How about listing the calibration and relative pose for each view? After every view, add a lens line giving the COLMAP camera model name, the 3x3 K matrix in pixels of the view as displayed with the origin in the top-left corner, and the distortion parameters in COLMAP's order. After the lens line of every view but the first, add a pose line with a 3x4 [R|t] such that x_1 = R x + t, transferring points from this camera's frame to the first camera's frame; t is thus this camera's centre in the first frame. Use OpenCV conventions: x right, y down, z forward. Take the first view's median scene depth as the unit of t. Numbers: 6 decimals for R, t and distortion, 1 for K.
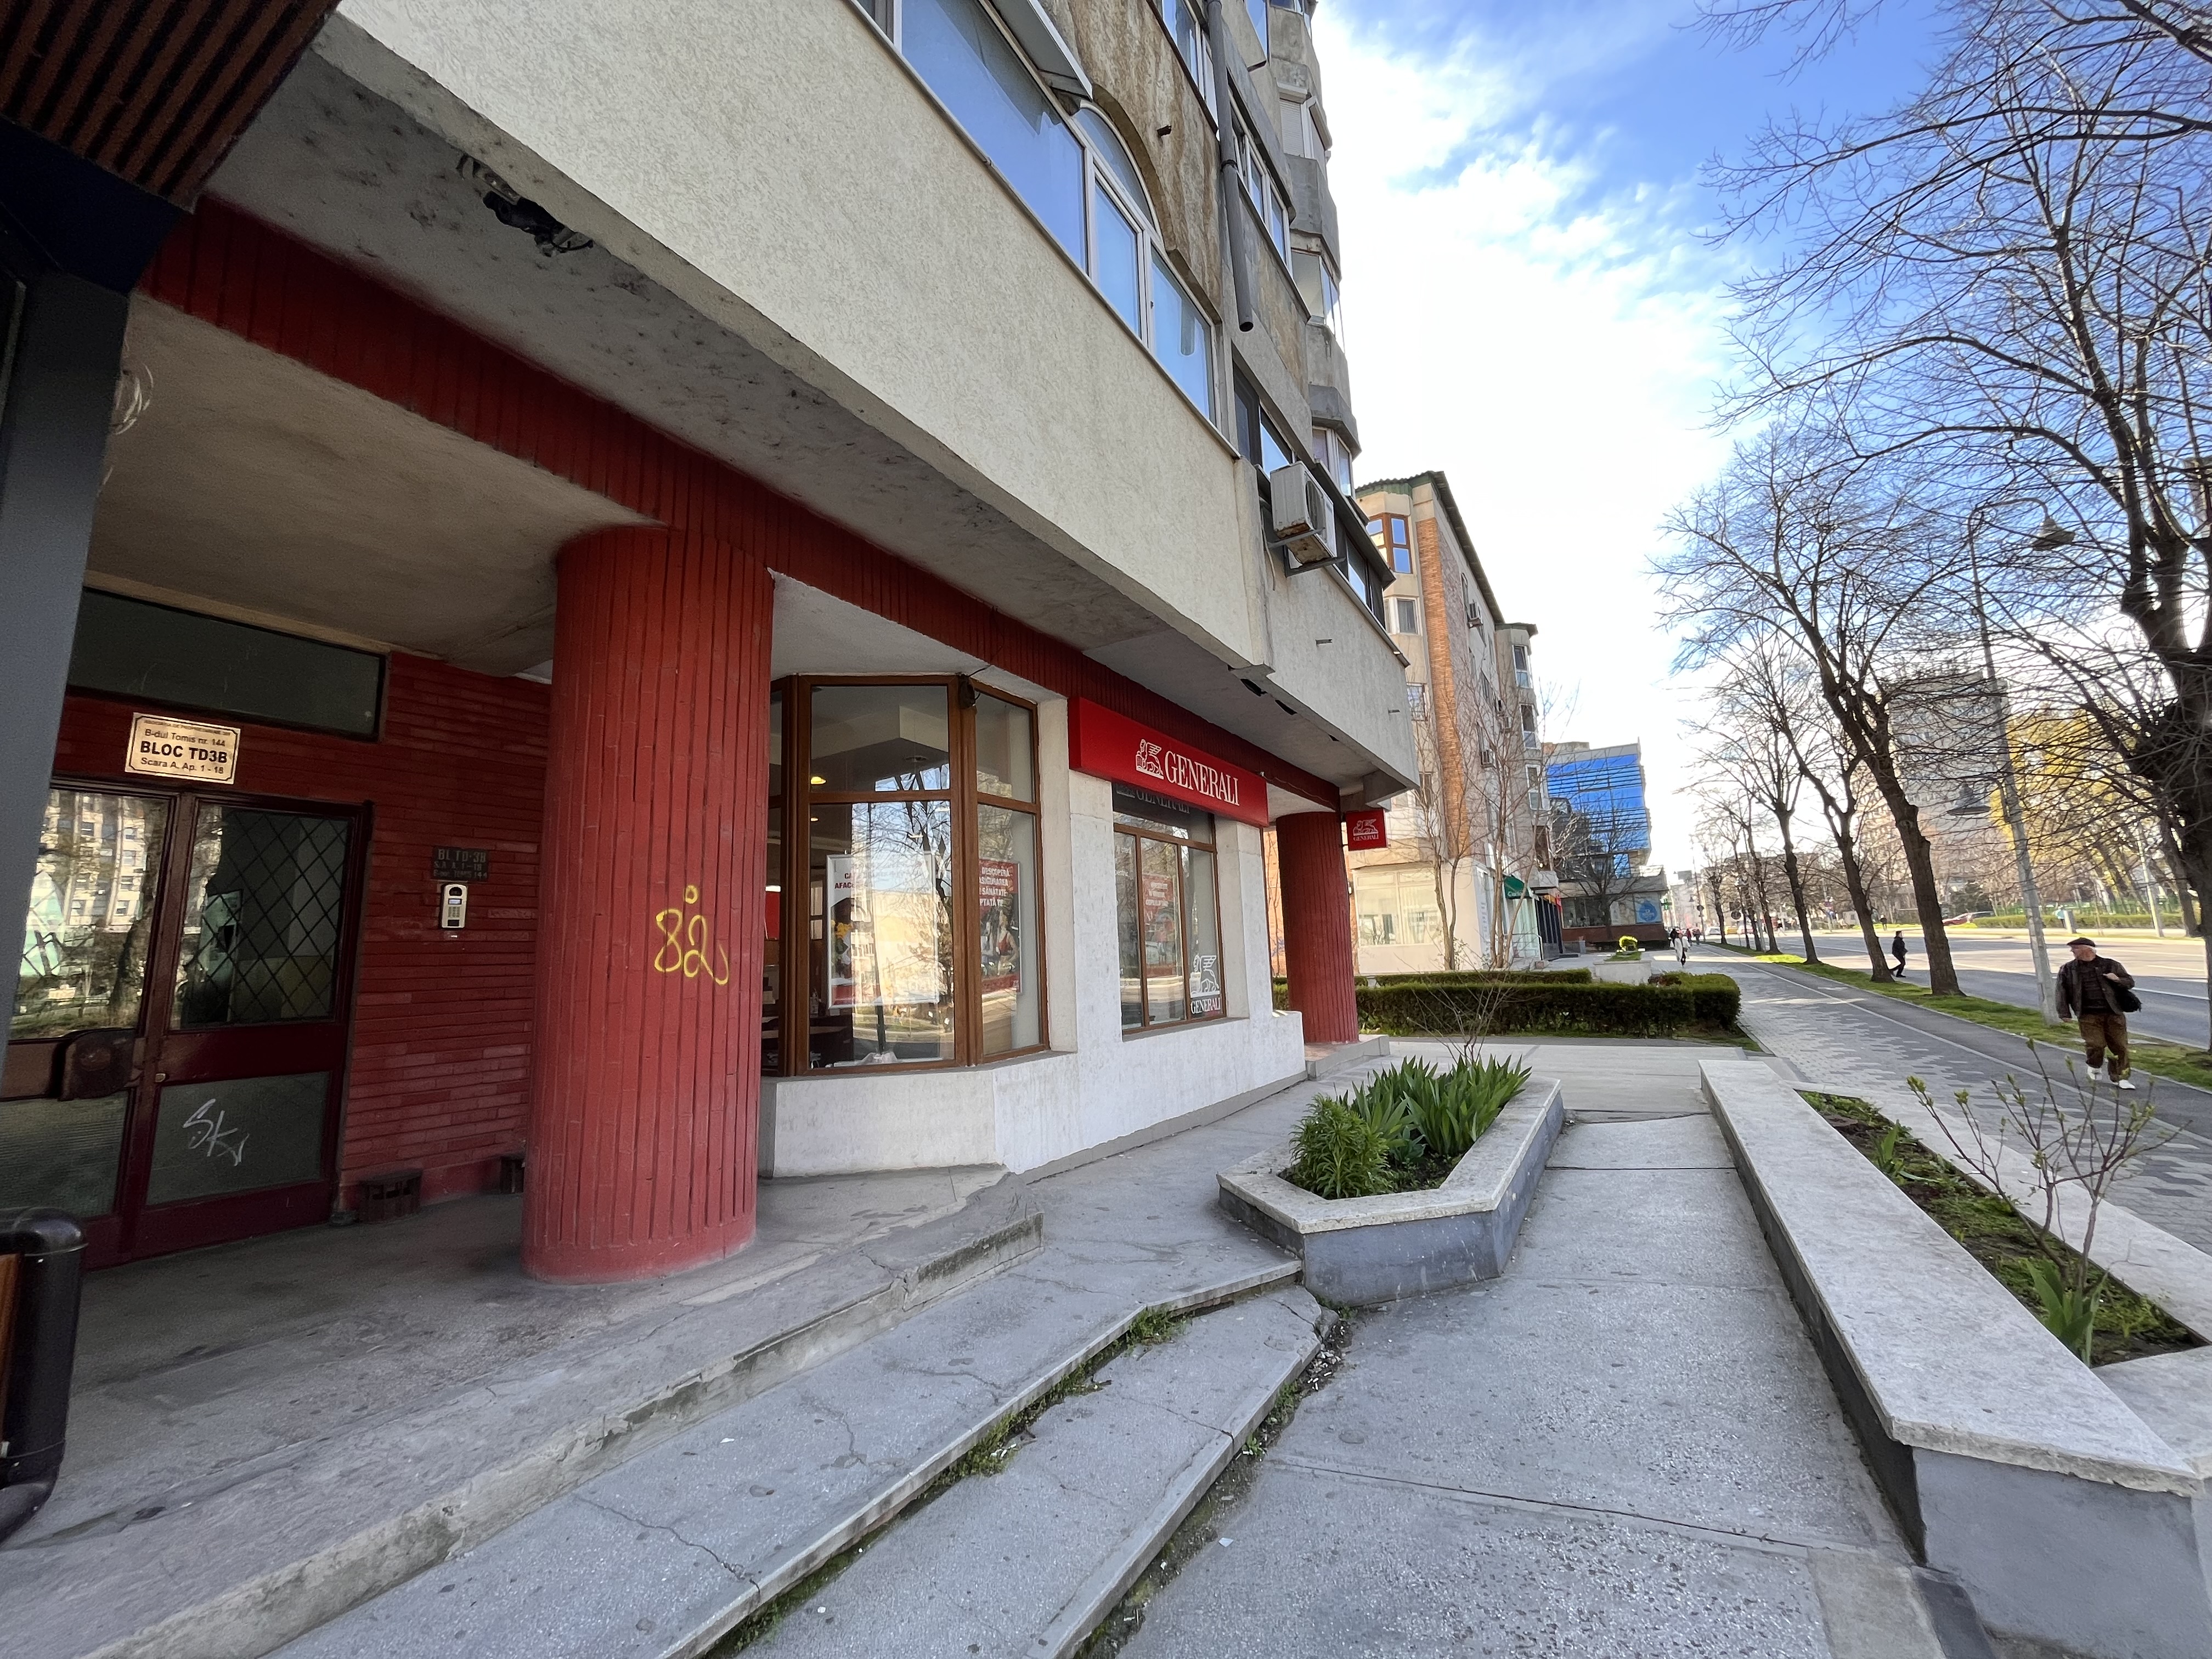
lens RADIAL K [[895.1, 0, 1106.2], [0, 895.1, 819.4], [0, 0, 1]] dist [-0.004141, 0.000545]
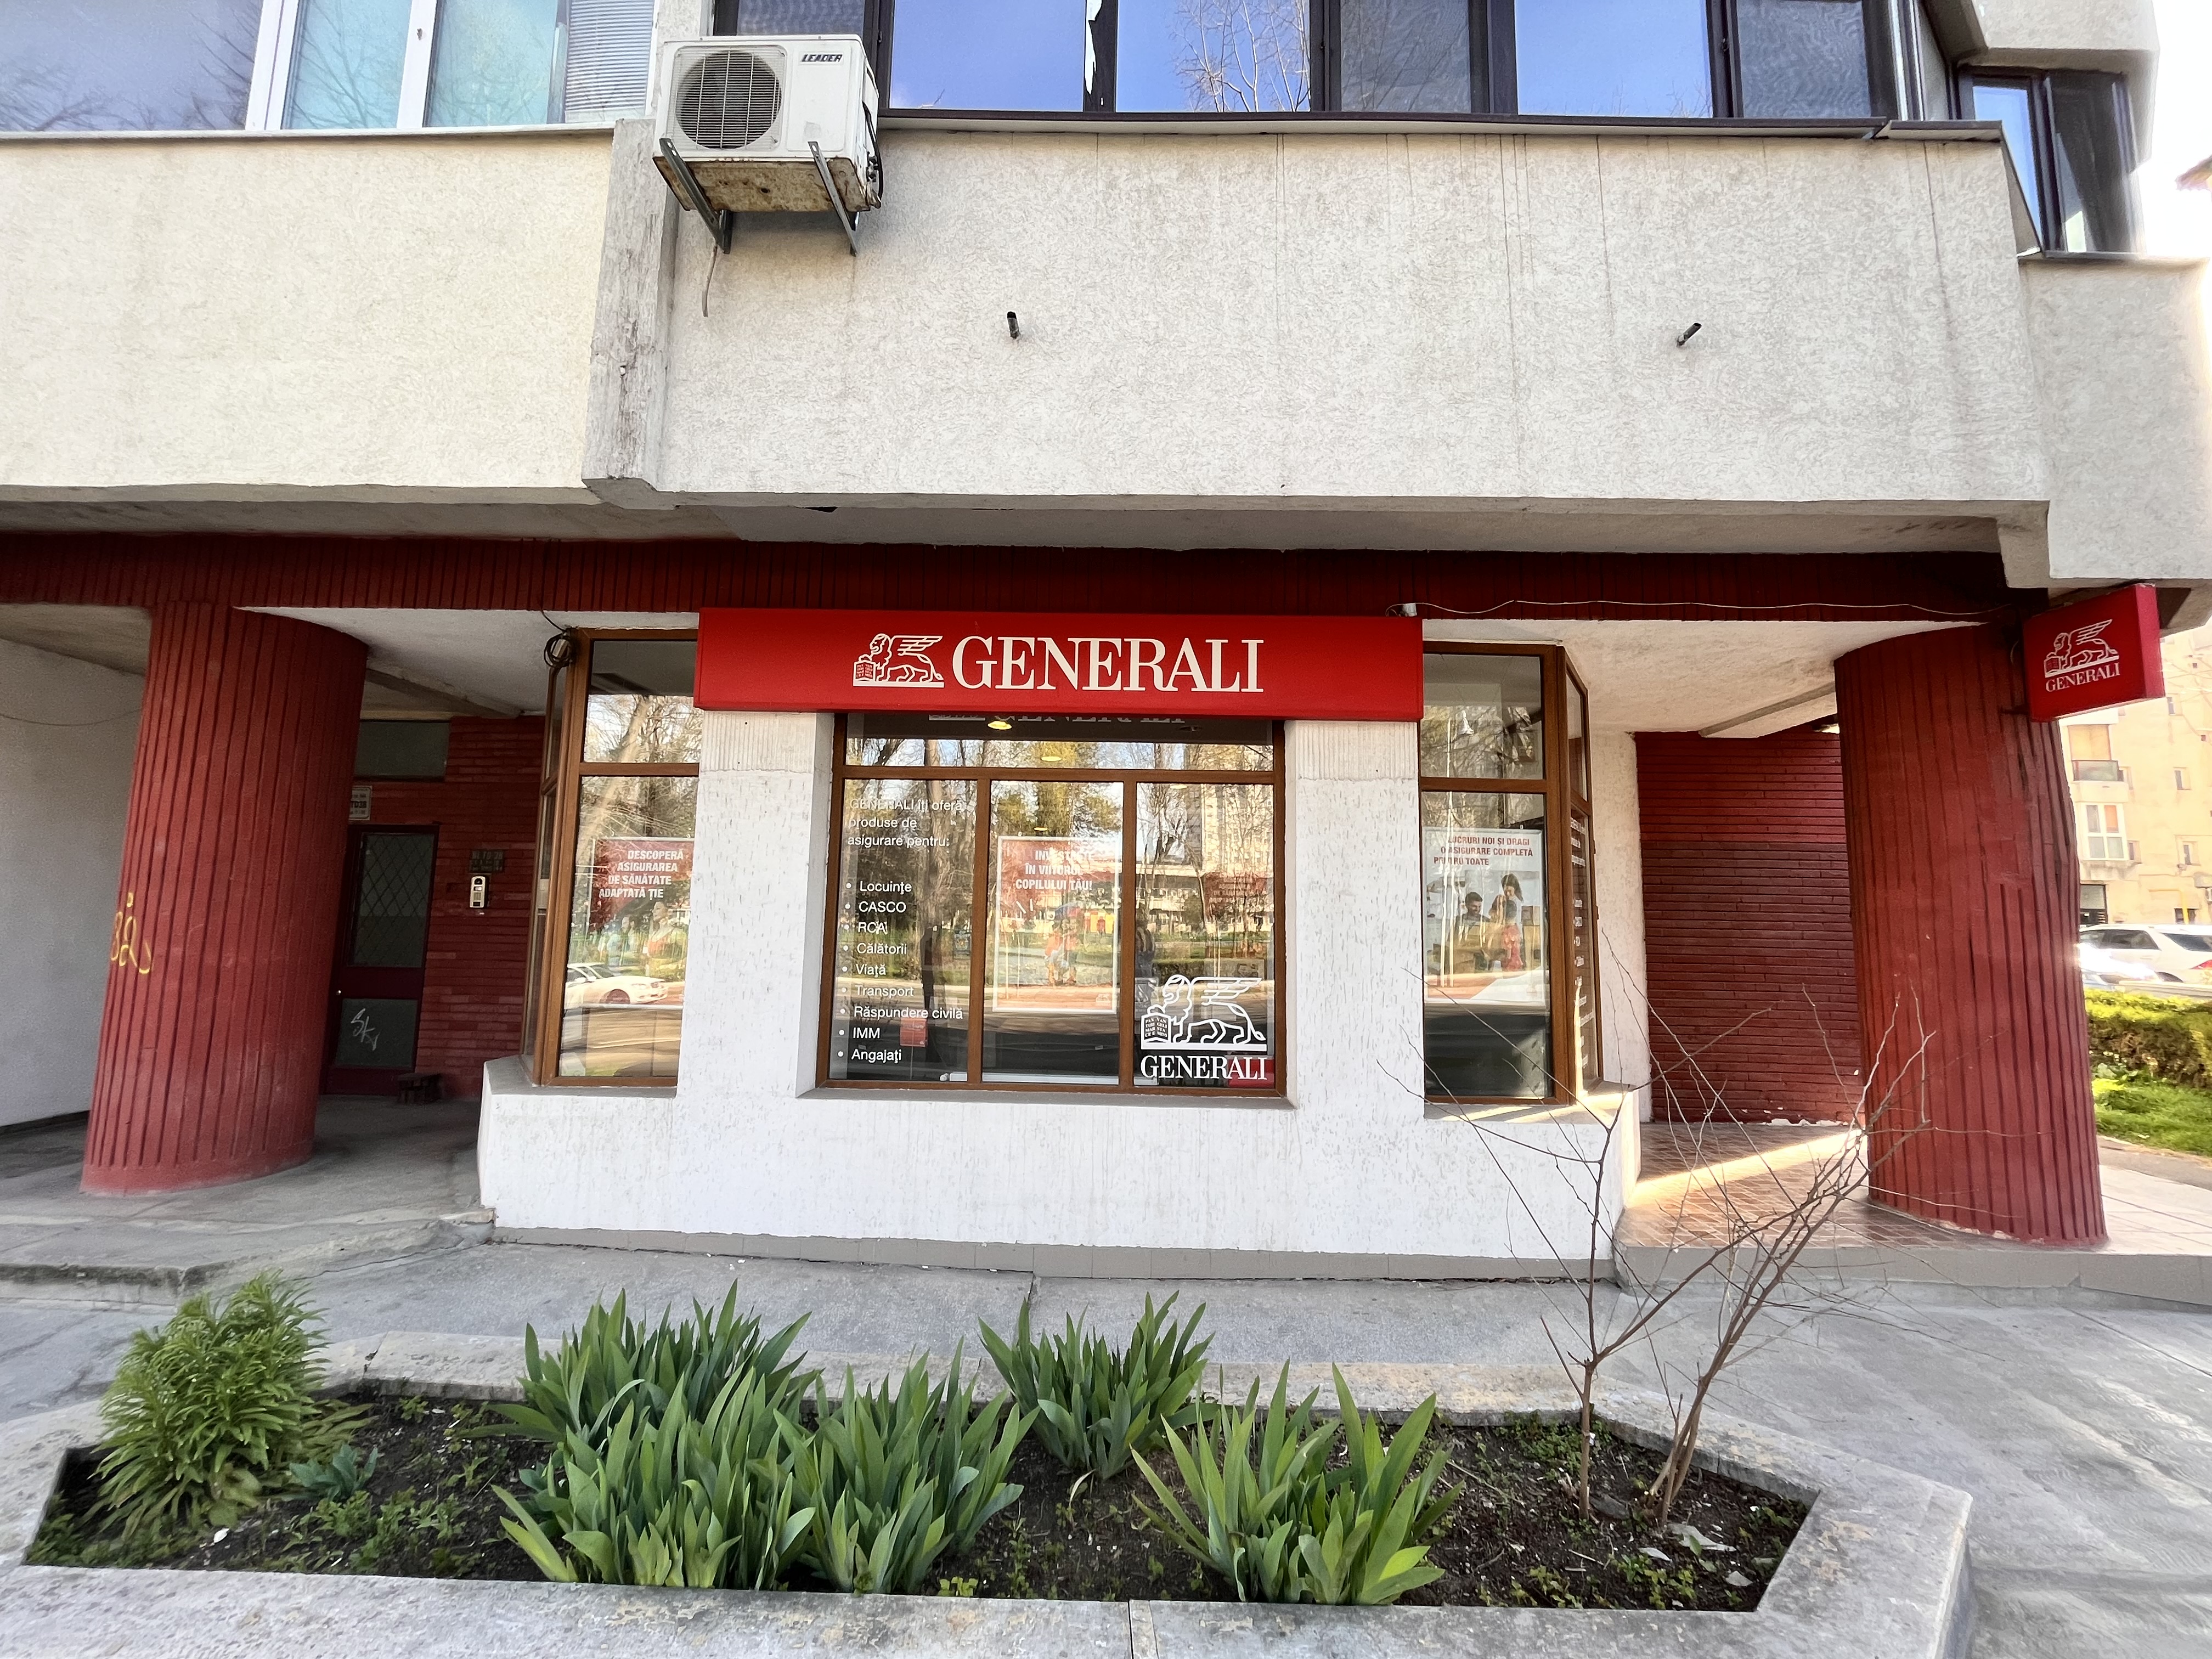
lens RADIAL K [[895.1, 0, 1106.2], [0, 895.1, 819.4], [0, 0, 1]] dist [-0.004141, 0.000545]
pose [[0.491401, -0.047882, -0.869616, 0.964219], [0.104398, 0.994527, 0.004233, 0.080997], [0.864654, -0.092867, 0.493710, 1.169297]]
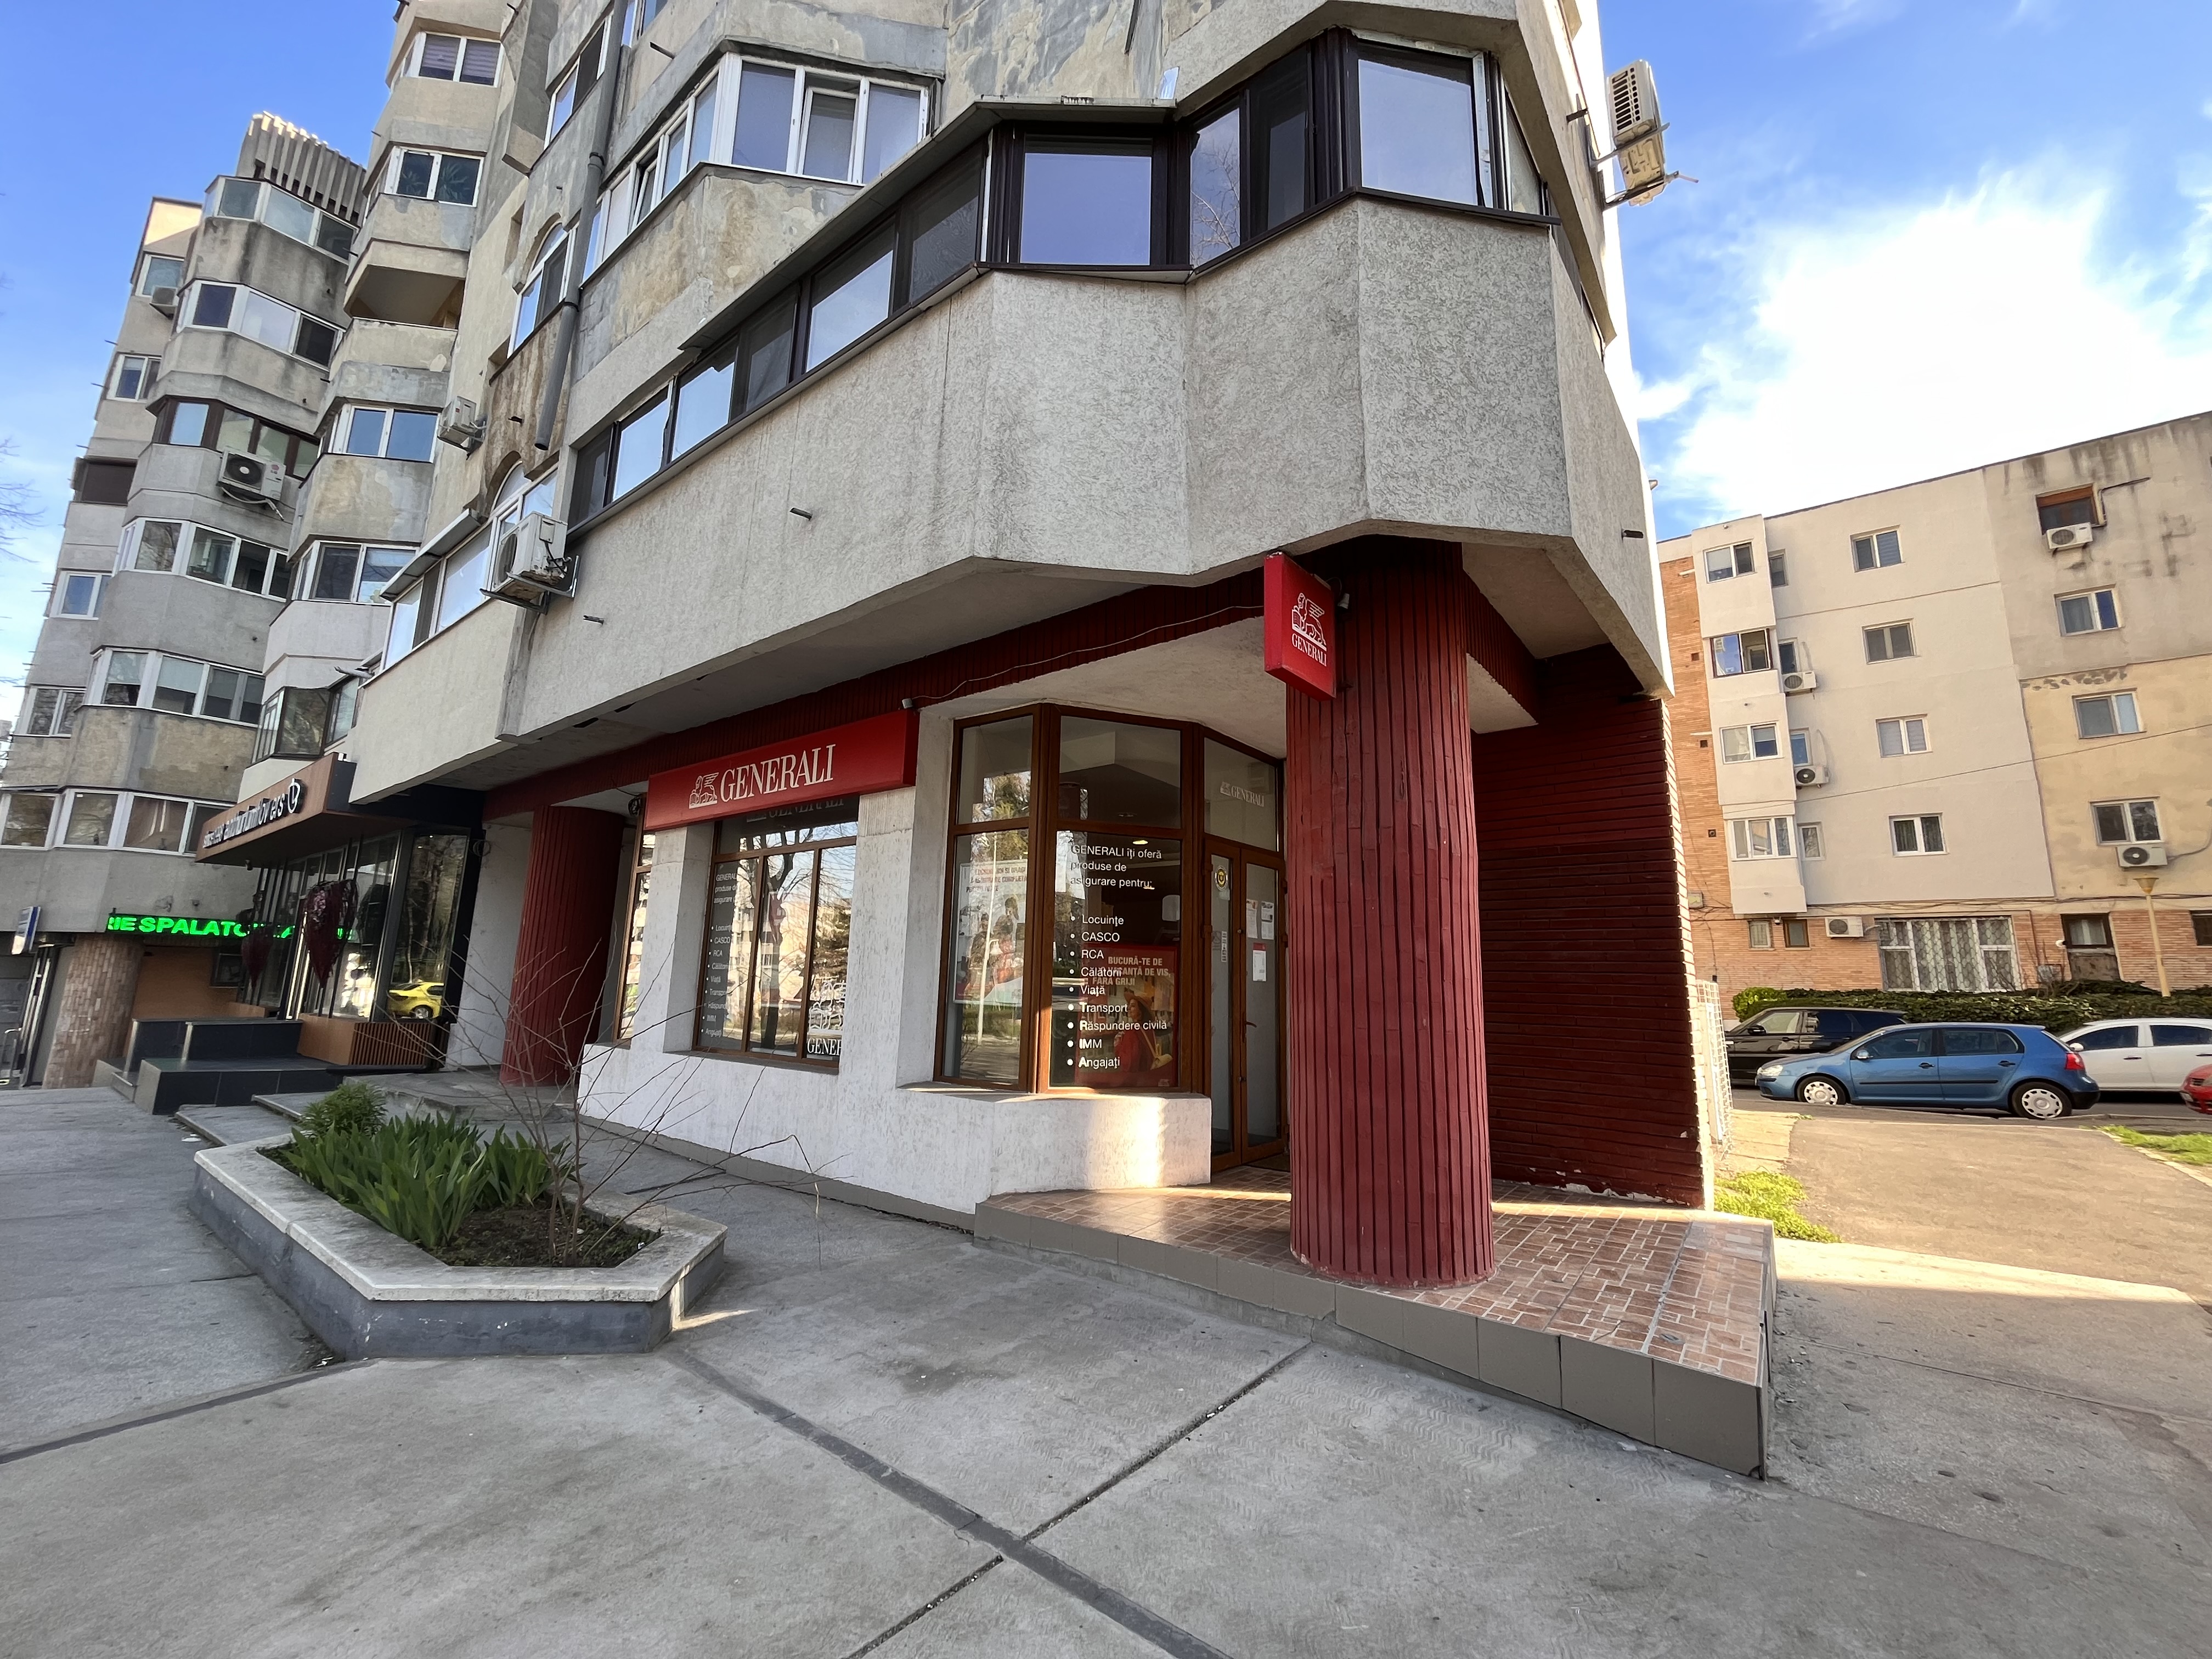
lens RADIAL K [[895.1, 0, 1106.2], [0, 895.1, 819.4], [0, 0, 1]] dist [-0.004141, 0.000545]
pose [[-0.132141, -0.143547, -0.980782, 1.481757], [0.145150, 0.975990, -0.162402, 0.300257], [0.980546, -0.163821, -0.108132, 2.295074]]
